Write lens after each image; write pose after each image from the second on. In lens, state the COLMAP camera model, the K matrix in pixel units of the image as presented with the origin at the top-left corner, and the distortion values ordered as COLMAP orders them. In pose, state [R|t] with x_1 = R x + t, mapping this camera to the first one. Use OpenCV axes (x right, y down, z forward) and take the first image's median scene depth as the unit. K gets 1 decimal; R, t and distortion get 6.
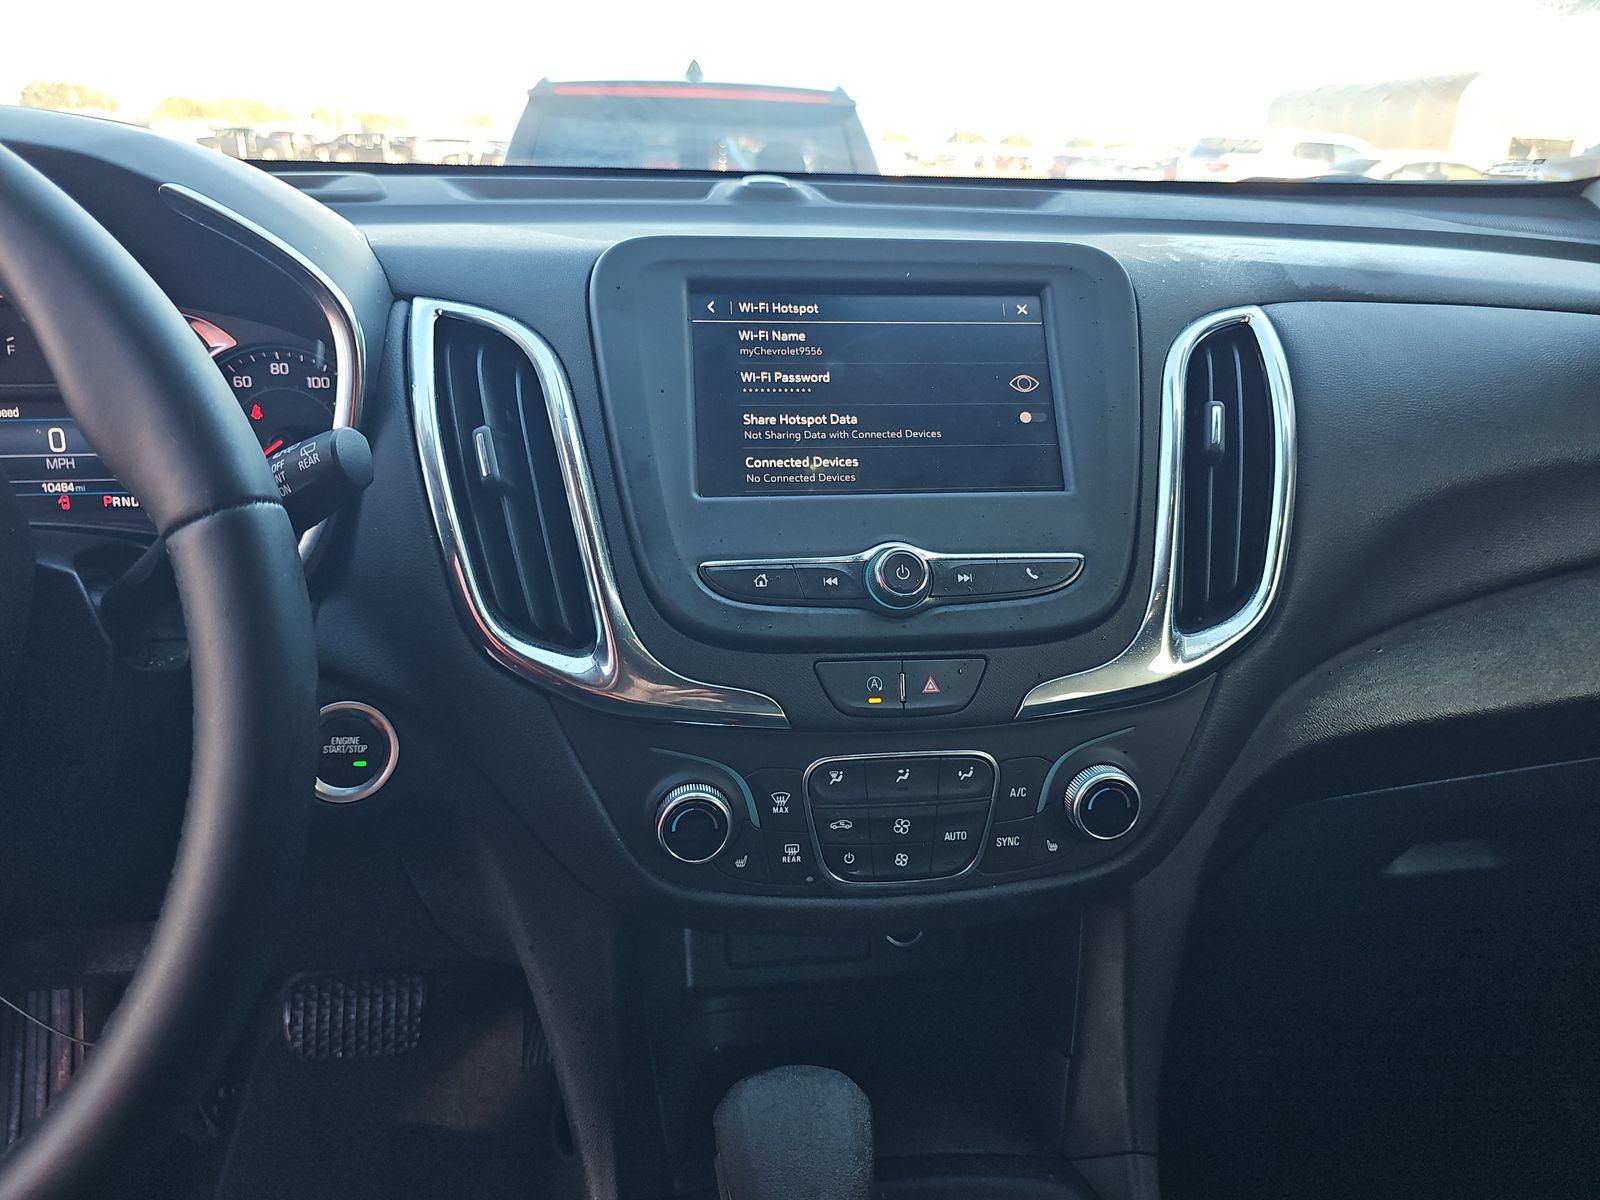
lens RADIAL K [[1086.5, 0, 803.6], [0, 1086.5, 602.4], [0, 0, 1]] dist [0.023117, -0.023970]
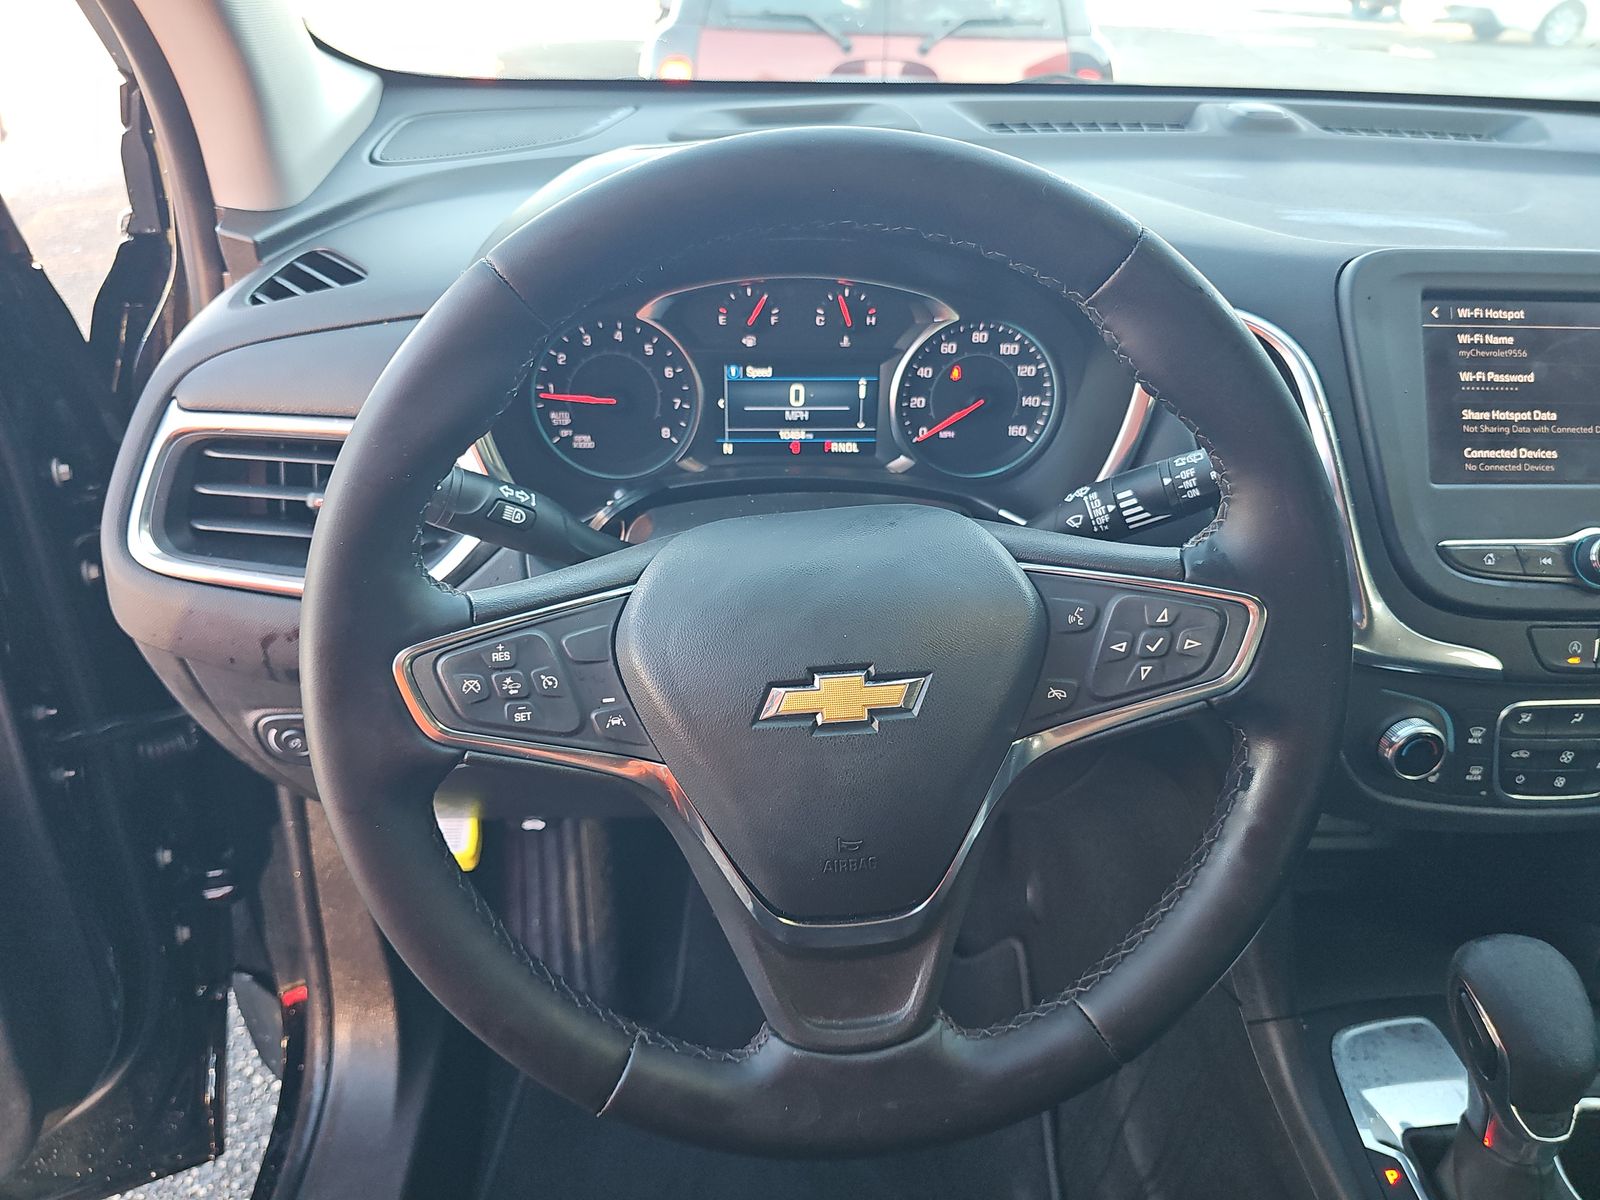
lens RADIAL K [[1086.5, 0, 794.5], [0, 1086.5, 596.6], [0, 0, 1]] dist [0.023117, -0.023970]
pose [[0.997956, 0.039681, -0.050083, -0.704543], [-0.030960, 0.985933, 0.164248, -0.145148], [0.055896, -0.162362, 0.985147, -0.234812]]
